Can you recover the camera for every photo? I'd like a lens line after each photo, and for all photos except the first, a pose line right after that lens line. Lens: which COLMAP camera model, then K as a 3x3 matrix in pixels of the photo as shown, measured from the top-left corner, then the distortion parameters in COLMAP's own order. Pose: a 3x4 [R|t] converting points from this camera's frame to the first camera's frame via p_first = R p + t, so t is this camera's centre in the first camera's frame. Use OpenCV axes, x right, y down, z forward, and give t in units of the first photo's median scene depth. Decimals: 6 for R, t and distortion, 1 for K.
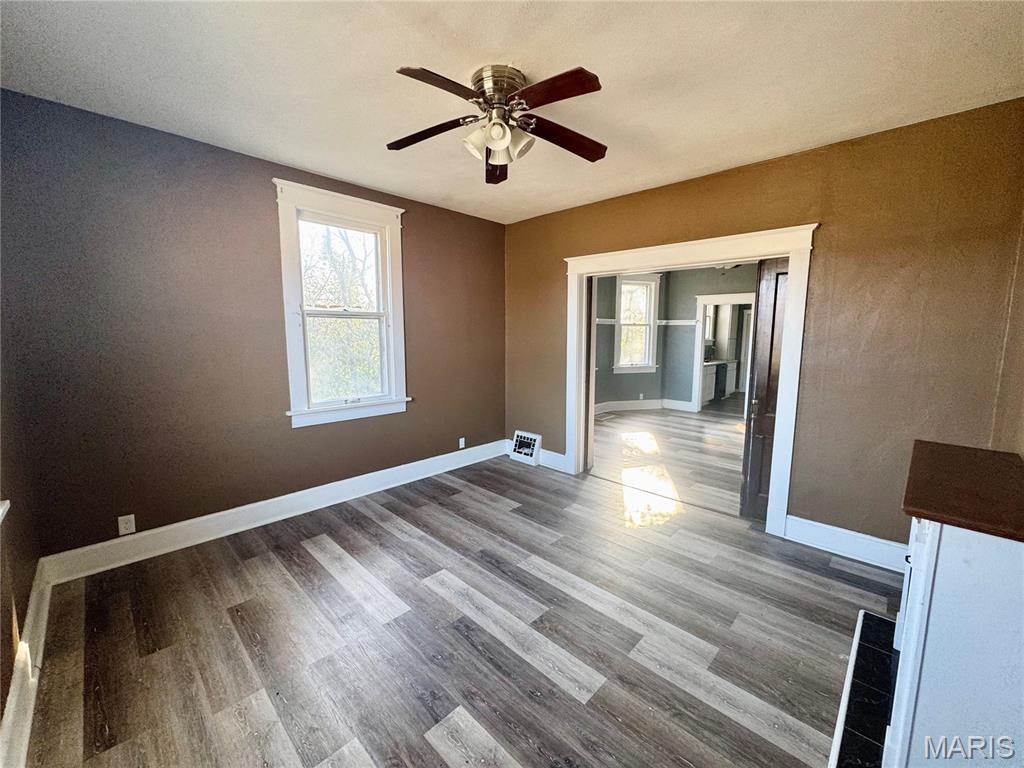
lens RADIAL K [[407.0, 0, 508.1], [0, 407.0, 384.8], [0, 0, 1]] dist [-0.003472, 0.000703]
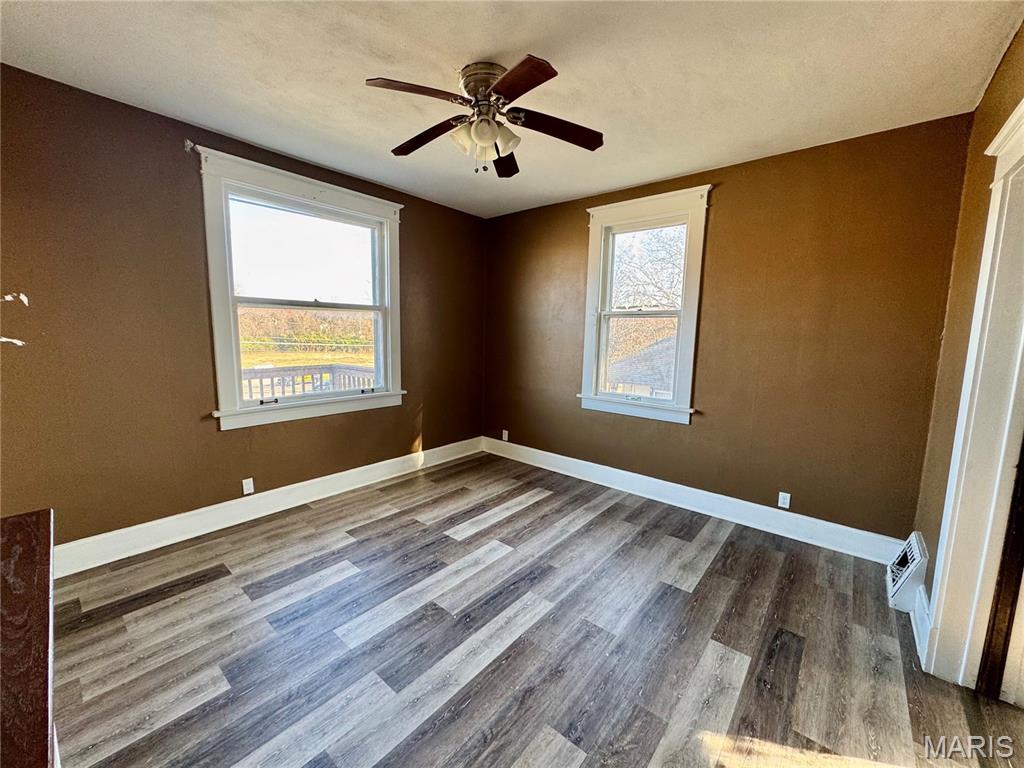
lens RADIAL K [[407.0, 0, 514.6], [0, 407.0, 385.2], [0, 0, 1]] dist [-0.003472, 0.000703]
pose [[0.078543, 0.126929, -0.988797, 0.756327], [-0.146217, 0.982602, 0.114519, -0.082656], [0.986130, 0.135584, 0.095736, 0.749876]]
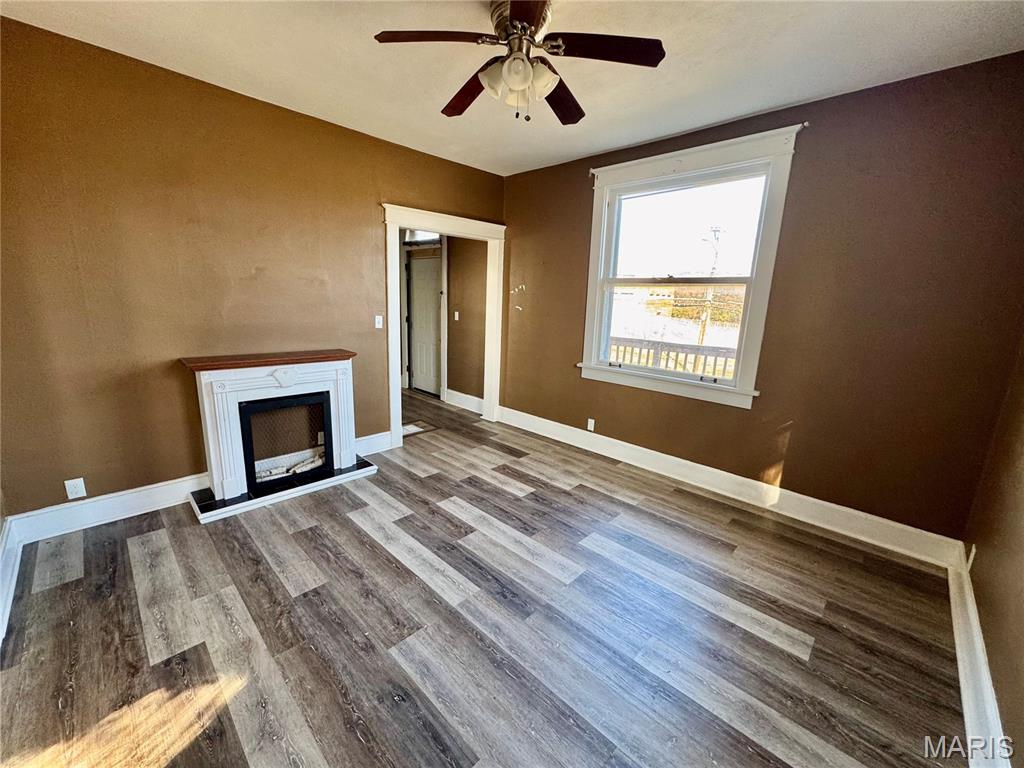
lens RADIAL K [[407.0, 0, 507.9], [0, 407.0, 386.3], [0, 0, 1]] dist [-0.003472, 0.000703]
pose [[-0.999212, -0.038554, -0.009486, -0.009807], [-0.039502, 0.941311, 0.335221, -0.180447], [-0.003995, 0.335331, -0.942092, 1.470663]]
